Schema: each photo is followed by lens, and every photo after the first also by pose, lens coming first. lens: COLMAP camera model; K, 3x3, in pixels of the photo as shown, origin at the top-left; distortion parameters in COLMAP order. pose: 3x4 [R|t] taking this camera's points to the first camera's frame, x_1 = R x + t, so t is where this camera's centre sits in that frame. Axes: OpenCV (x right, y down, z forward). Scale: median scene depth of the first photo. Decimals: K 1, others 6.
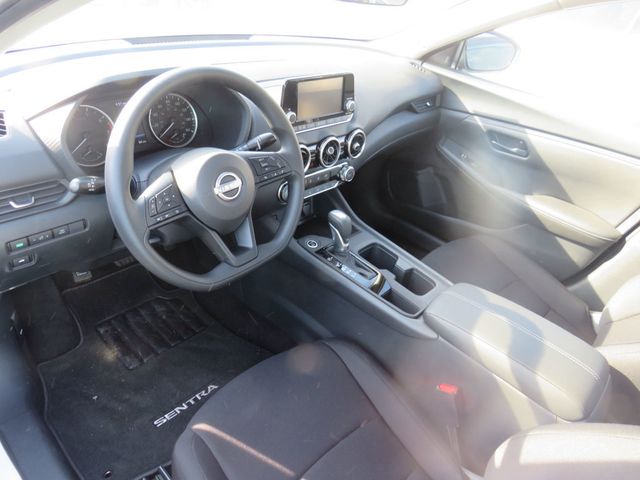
lens RADIAL K [[452.8, 0, 322.9], [0, 452.8, 235.5], [0, 0, 1]] dist [0.007529, 0.007229]
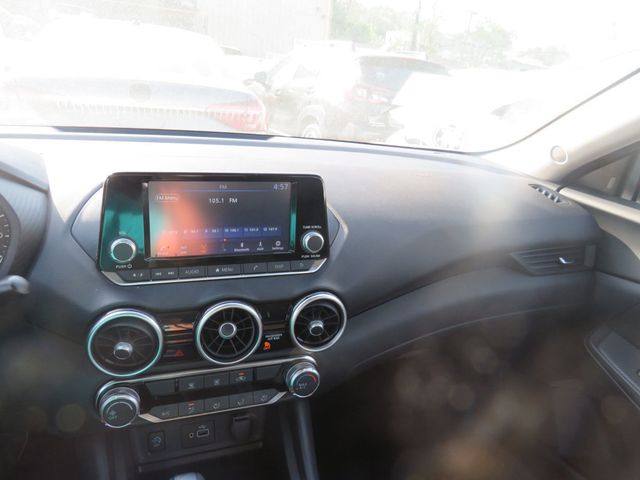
lens RADIAL K [[452.8, 0, 315.2], [0, 452.8, 240.1], [0, 0, 1]] dist [0.007529, 0.007229]
pose [[0.896634, 0.095306, -0.432394, 0.206770], [-0.212882, 0.949073, -0.232253, -0.135756], [0.388239, 0.300295, 0.871260, 0.445727]]
